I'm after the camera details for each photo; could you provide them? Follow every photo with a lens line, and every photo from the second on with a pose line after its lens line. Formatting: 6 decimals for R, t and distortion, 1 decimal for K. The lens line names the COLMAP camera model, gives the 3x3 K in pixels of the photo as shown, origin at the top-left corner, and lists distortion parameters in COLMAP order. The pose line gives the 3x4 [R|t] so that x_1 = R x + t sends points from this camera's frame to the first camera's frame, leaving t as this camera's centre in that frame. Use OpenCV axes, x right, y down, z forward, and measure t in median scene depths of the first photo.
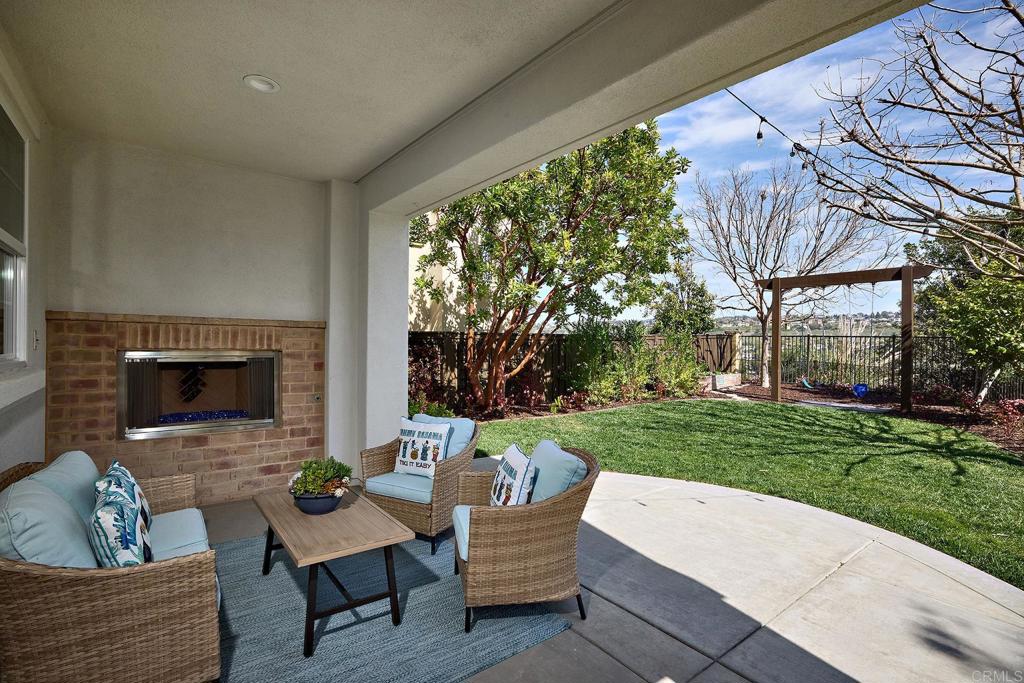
lens RADIAL K [[488.7, 0, 513.0], [0, 488.7, 345.0], [0, 0, 1]] dist [-0.001421, 0.000135]
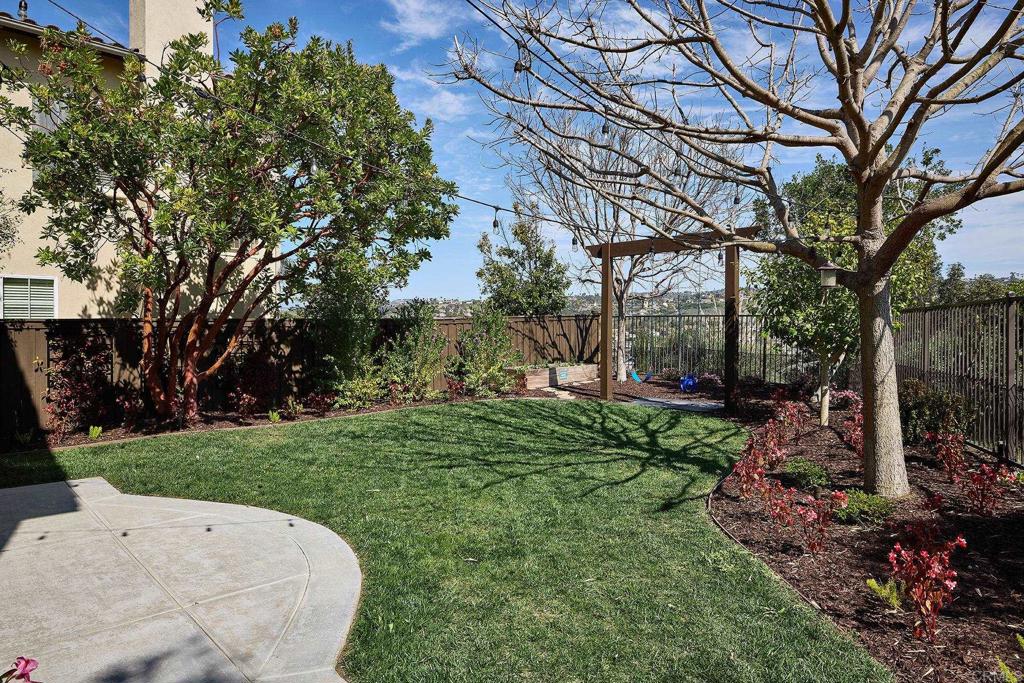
lens RADIAL K [[644.7, 0, 511.5], [0, 644.7, 335.6], [0, 0, 1]] dist [0.007138, -0.000119]
pose [[0.997903, -0.012481, 0.063506, 0.300575], [0.011694, 0.999850, 0.012740, -0.003003], [-0.063656, -0.011971, 0.997900, -0.030072]]
